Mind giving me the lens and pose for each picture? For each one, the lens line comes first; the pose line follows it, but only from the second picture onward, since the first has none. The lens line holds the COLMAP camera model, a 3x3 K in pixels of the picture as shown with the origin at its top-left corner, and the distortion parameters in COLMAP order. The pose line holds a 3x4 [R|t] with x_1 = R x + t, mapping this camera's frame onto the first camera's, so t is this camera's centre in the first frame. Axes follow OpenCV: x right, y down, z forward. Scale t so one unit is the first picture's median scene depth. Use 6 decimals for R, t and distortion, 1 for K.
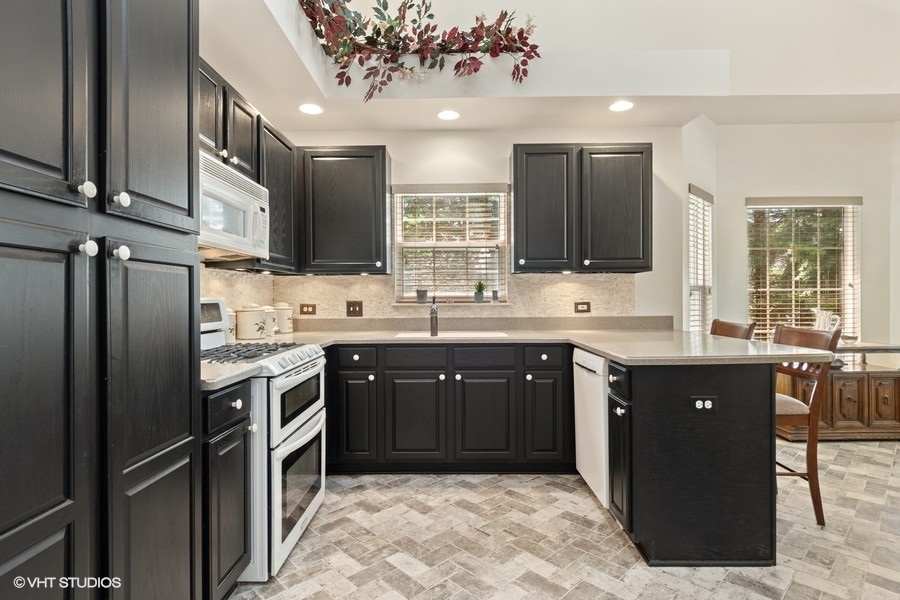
lens RADIAL K [[471.2, 0, 453.2], [0, 471.2, 296.1], [0, 0, 1]] dist [0.001703, -0.001006]
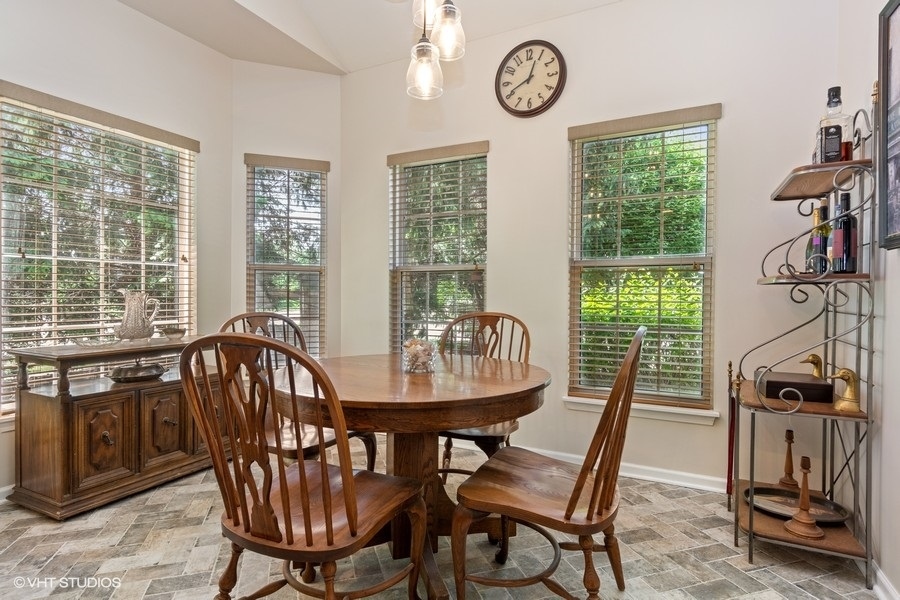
lens RADIAL K [[471.2, 0, 453.2], [0, 471.2, 296.1], [0, 0, 1]] dist [0.001703, -0.001006]
pose [[0.447337, 0.002517, 0.894362, 0.405905], [-0.013786, 0.999897, 0.004081, 0.028189], [-0.894259, -0.014155, 0.447325, 0.322473]]
